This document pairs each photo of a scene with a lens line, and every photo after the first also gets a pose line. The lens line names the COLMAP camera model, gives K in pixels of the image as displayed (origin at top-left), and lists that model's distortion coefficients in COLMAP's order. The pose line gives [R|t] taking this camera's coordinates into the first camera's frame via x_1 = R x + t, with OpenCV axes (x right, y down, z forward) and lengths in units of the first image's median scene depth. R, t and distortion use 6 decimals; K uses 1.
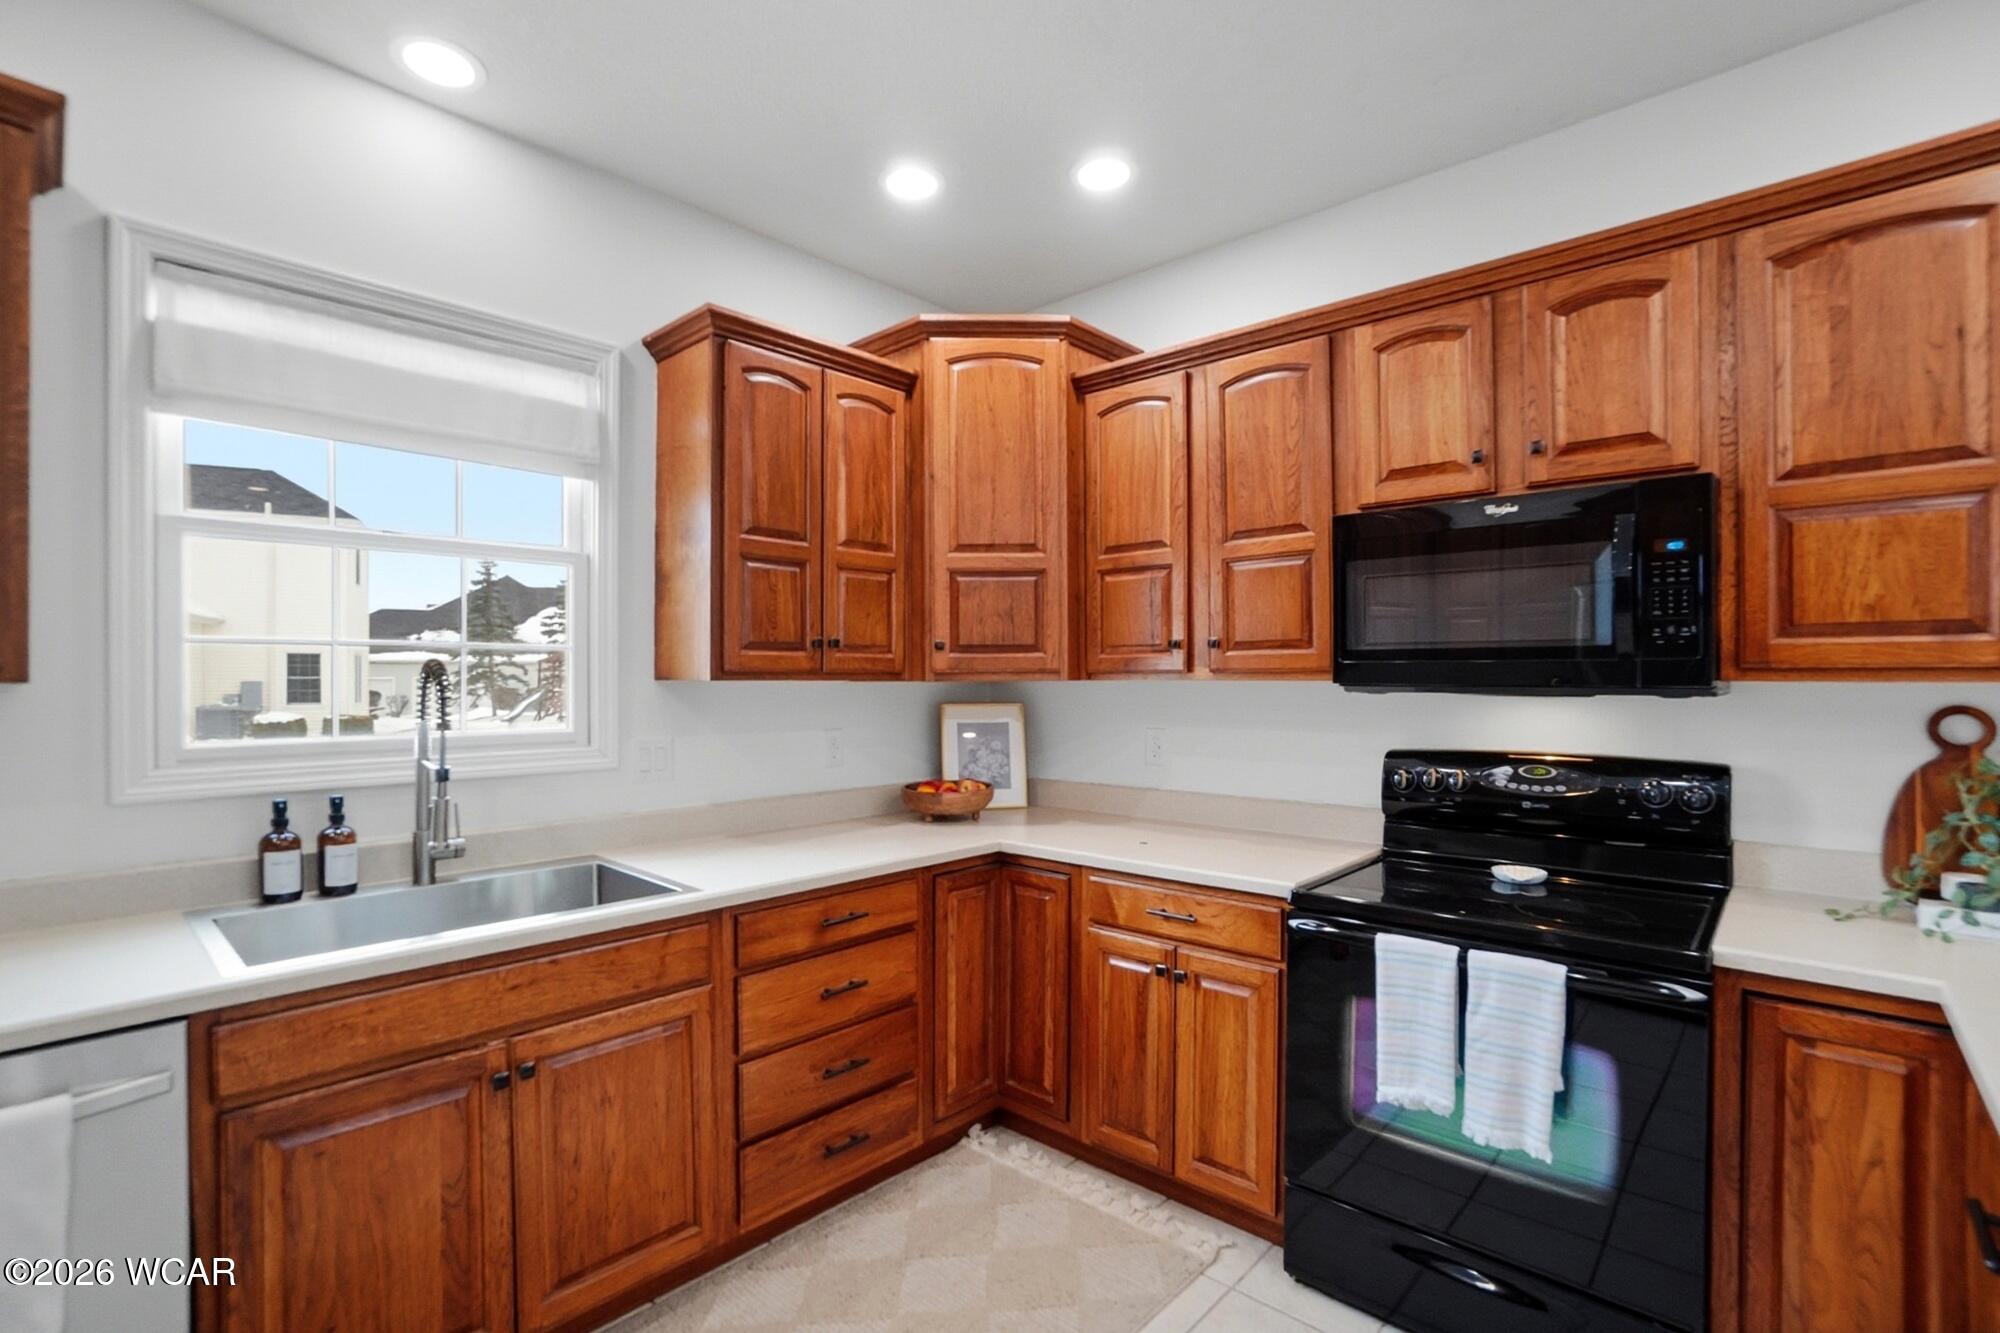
lens RADIAL K [[908.4, 0, 984.7], [0, 908.4, 684.4], [0, 0, 1]] dist [-0.074268, 0.025912]
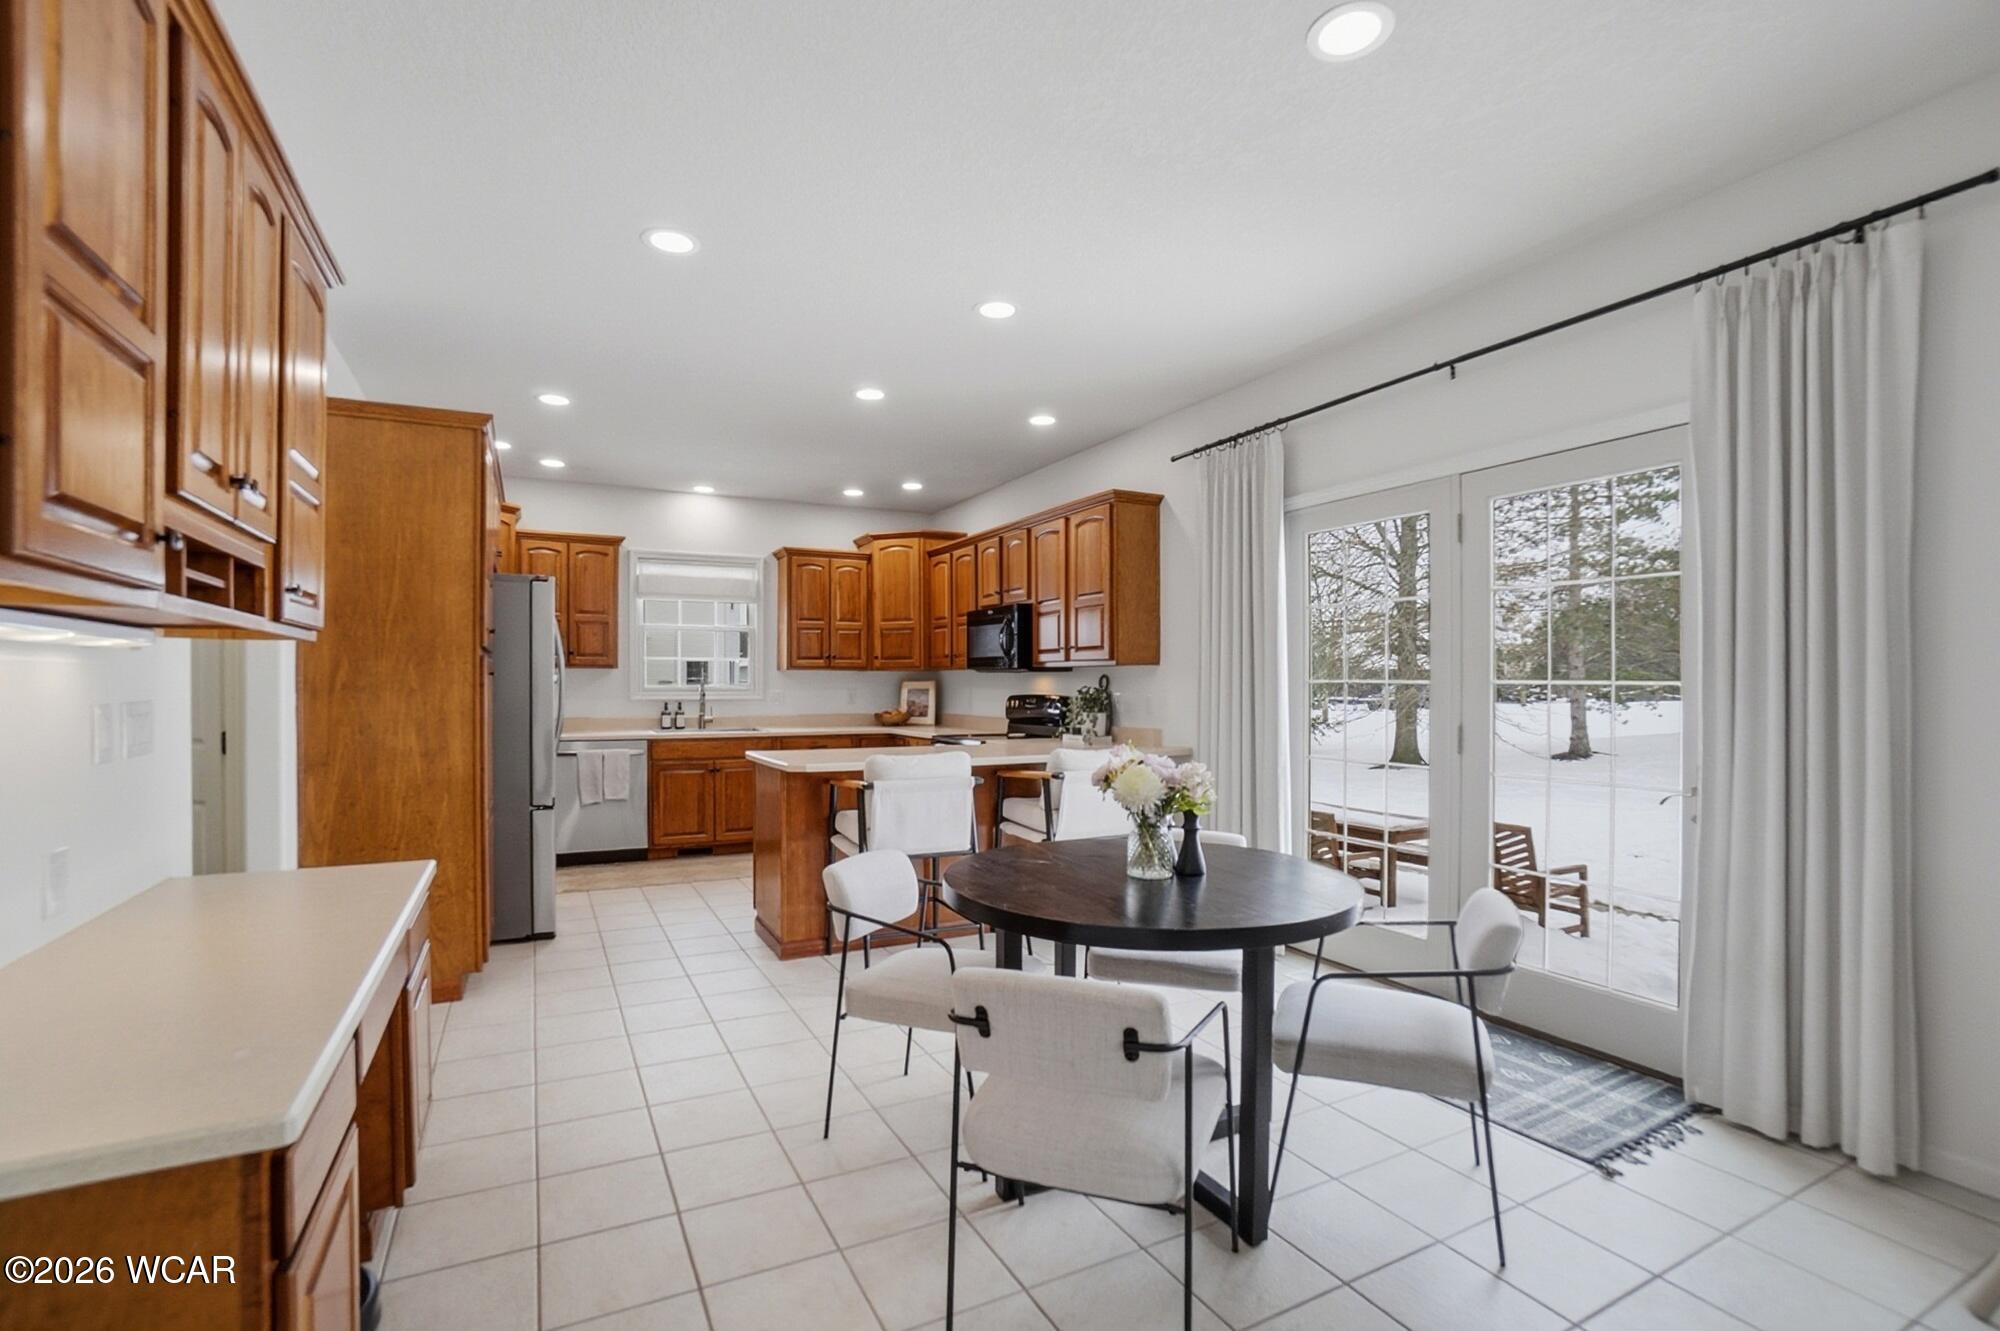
lens RADIAL K [[908.4, 0, 984.7], [0, 908.4, 683.4], [0, 0, 1]] dist [-0.074268, 0.025912]
pose [[0.937436, 0.004290, -0.348132, 1.324346], [-0.005060, 0.999986, -0.001301, 0.040897], [0.348122, 0.002981, 0.937445, -1.561150]]
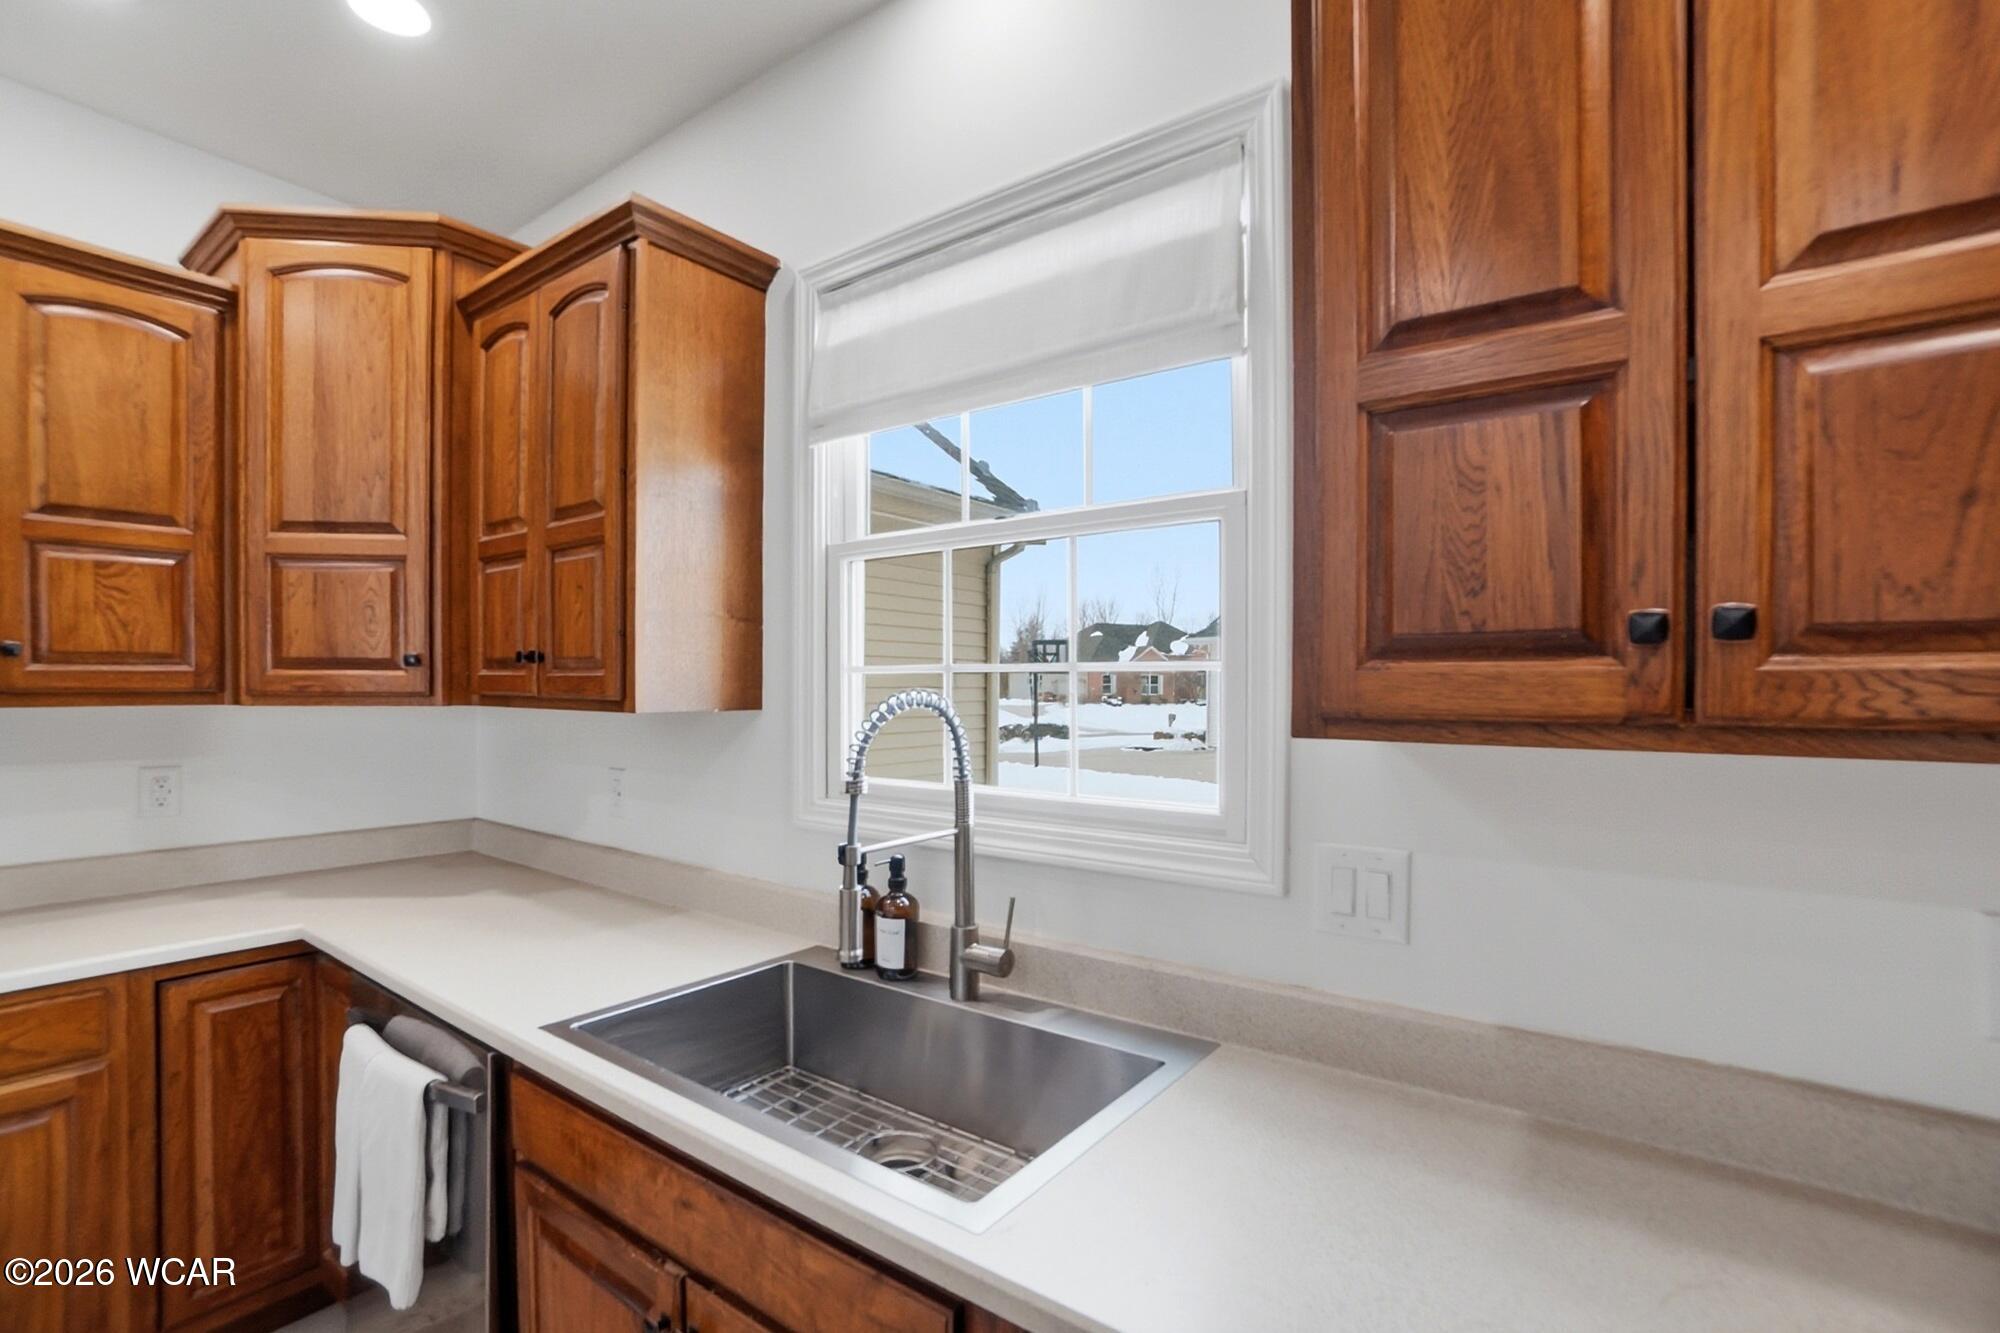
lens RADIAL K [[908.4, 0, 984.7], [0, 908.4, 684.4], [0, 0, 1]] dist [-0.074268, 0.025912]
pose [[0.108633, 0.002379, -0.994079, 0.079078], [-0.006145, 0.999980, 0.001722, -0.027084], [0.994063, 0.005922, 0.108645, 0.774442]]
